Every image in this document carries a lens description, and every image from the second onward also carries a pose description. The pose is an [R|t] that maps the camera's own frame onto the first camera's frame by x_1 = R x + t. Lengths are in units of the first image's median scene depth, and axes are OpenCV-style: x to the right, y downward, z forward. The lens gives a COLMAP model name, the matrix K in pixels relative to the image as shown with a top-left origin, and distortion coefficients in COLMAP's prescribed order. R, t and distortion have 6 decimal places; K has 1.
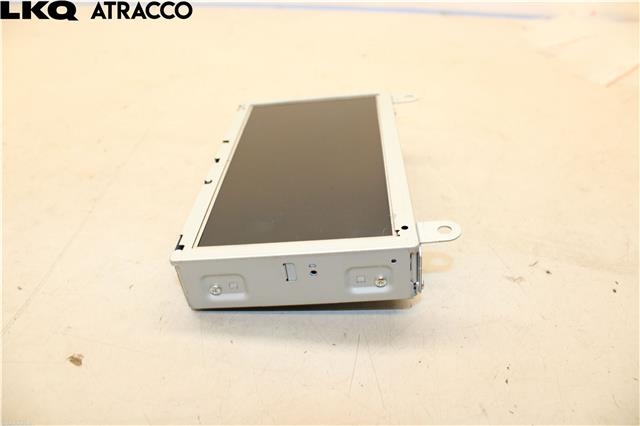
lens RADIAL K [[539.7, 0, 321.4], [0, 539.7, 213.5], [0, 0, 1]] dist [-0.101980, 0.044198]
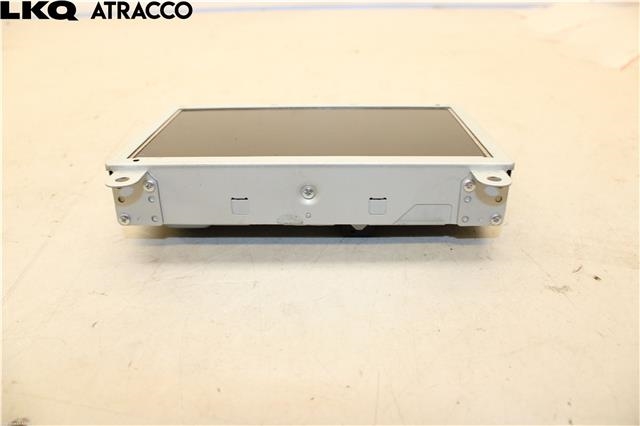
lens RADIAL K [[539.7, 0, 318.4], [0, 539.7, 212.3], [0, 0, 1]] dist [-0.101980, 0.044198]
pose [[0.998508, -0.054495, 0.003374, -0.006723], [0.054565, 0.998164, -0.026276, 0.004976], [-0.001936, 0.026421, 0.999649, 0.164574]]
